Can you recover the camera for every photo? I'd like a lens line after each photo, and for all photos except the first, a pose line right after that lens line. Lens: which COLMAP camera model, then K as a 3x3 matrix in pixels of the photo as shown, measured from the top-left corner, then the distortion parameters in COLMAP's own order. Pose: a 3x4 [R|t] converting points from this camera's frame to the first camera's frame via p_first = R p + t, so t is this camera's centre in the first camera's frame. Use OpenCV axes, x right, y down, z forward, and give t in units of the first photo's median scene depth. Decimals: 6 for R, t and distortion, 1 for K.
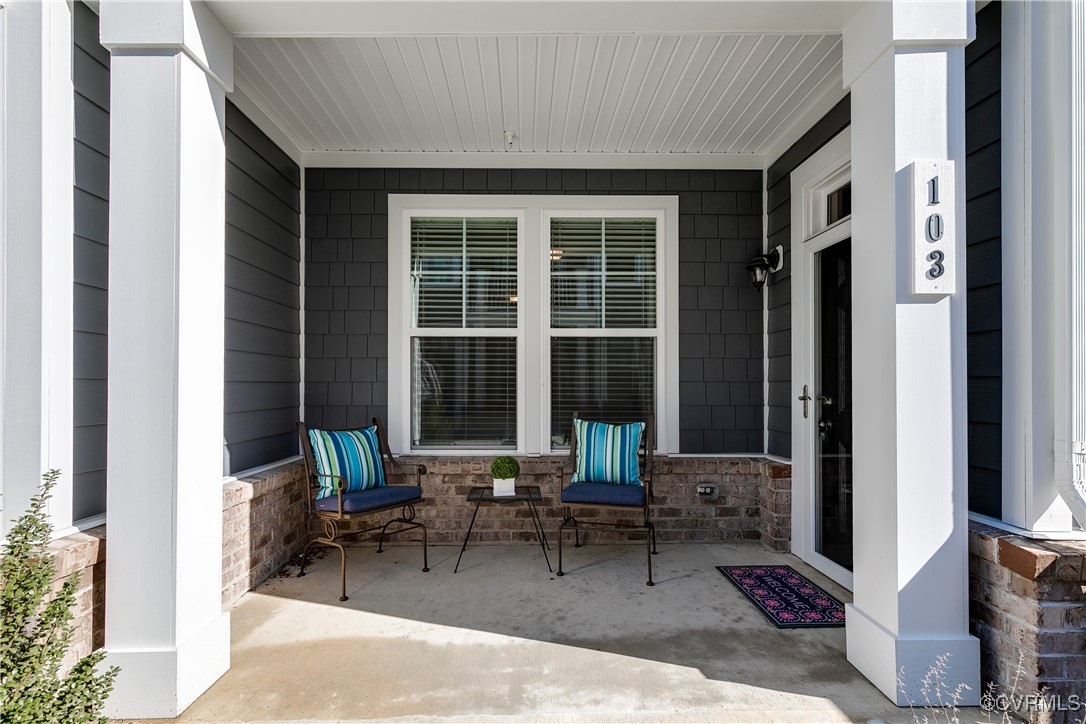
lens RADIAL K [[493.4, 0, 535.5], [0, 493.4, 380.4], [0, 0, 1]] dist [0.002302, -0.000258]
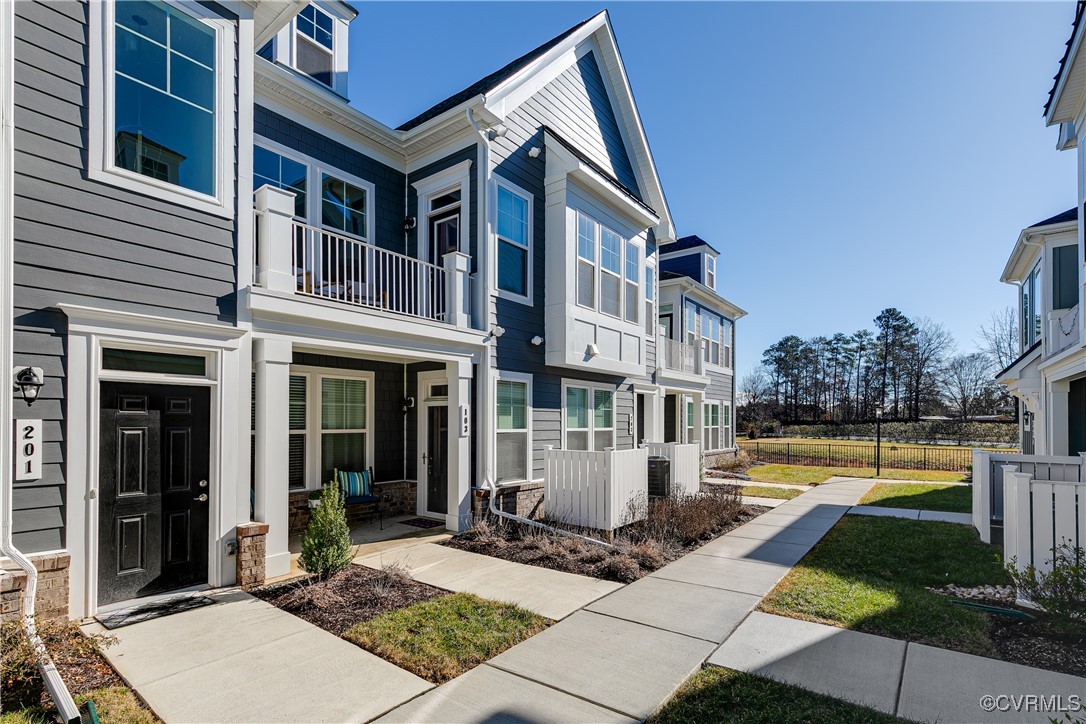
lens RADIAL K [[521.5, 0, 542.6], [0, 521.5, 416.6], [0, 0, 1]] dist [0.003559, -0.000636]
pose [[0.624305, 0.006036, 0.781157, -1.253484], [-0.007108, 0.999973, -0.002046, -0.180525], [-0.781148, -0.004275, 0.624331, -1.274246]]
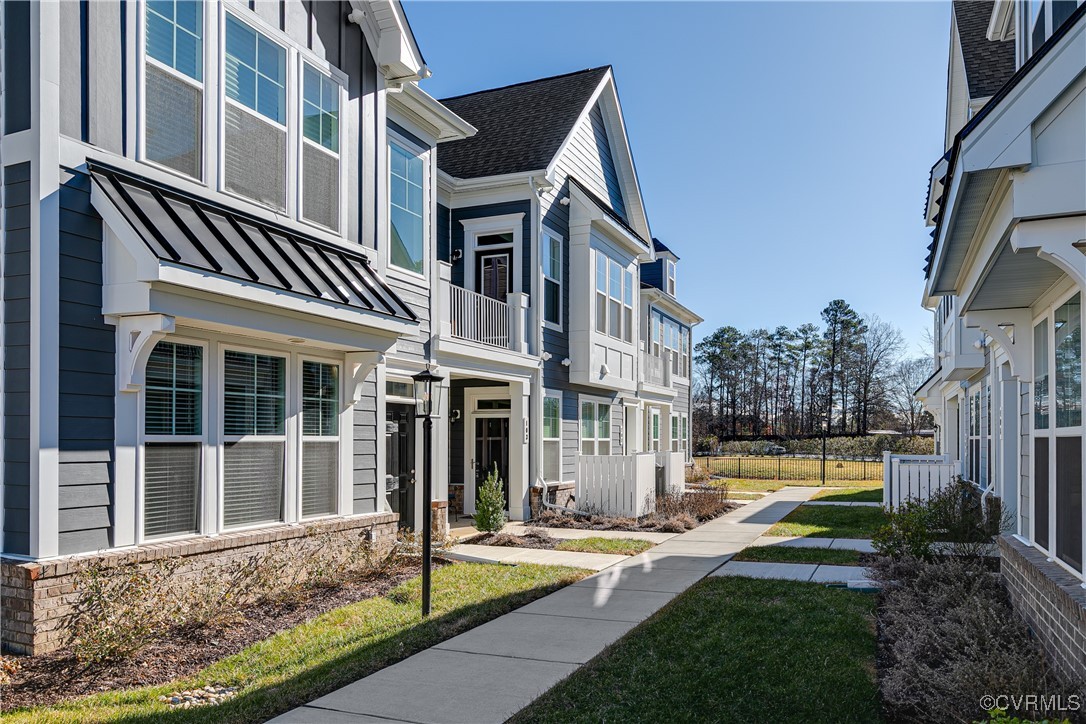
lens RADIAL K [[783.7, 0, 585.7], [0, 783.7, 432.2], [0, 0, 1]] dist [-0.005120, -0.000376]
pose [[0.389402, 0.005124, 0.921054, -3.568258], [-0.008092, 0.999965, -0.002142, -0.146287], [-0.921032, -0.006619, 0.389430, -1.525345]]
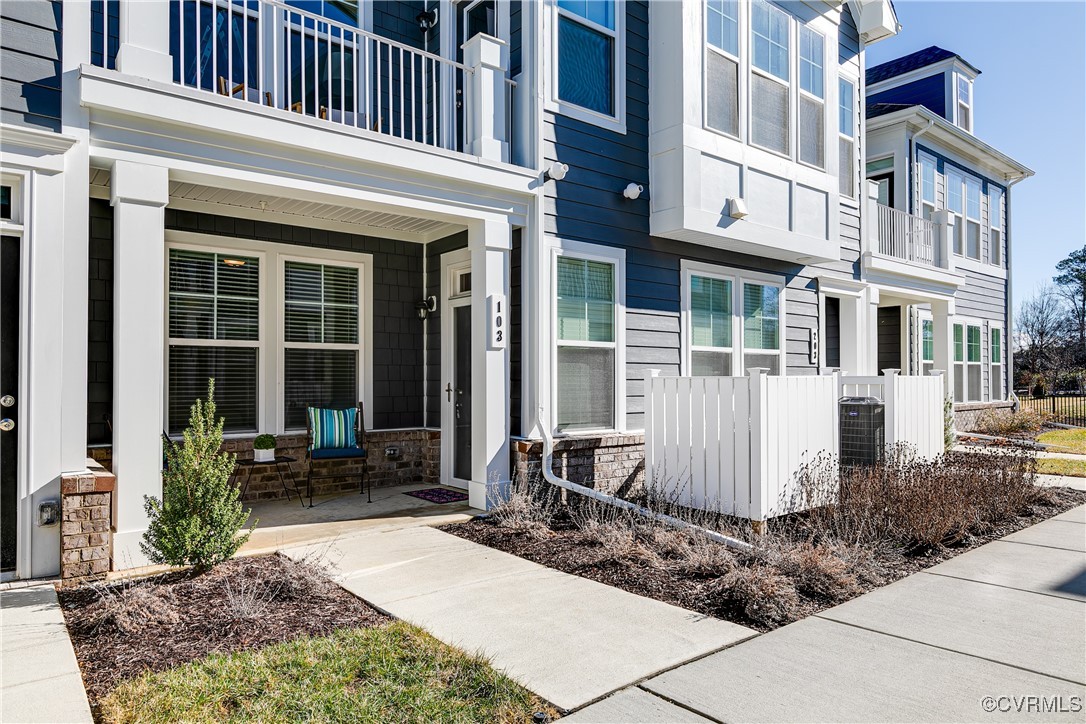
lens RADIAL K [[700.7, 0, 534.2], [0, 700.7, 369.1], [0, 0, 1]] dist [-0.001075, -0.001667]
pose [[0.792239, 0.005289, 0.610188, -0.665108], [-0.002315, 0.999981, -0.005662, -0.023405], [-0.610206, 0.003073, 0.792237, -1.047970]]
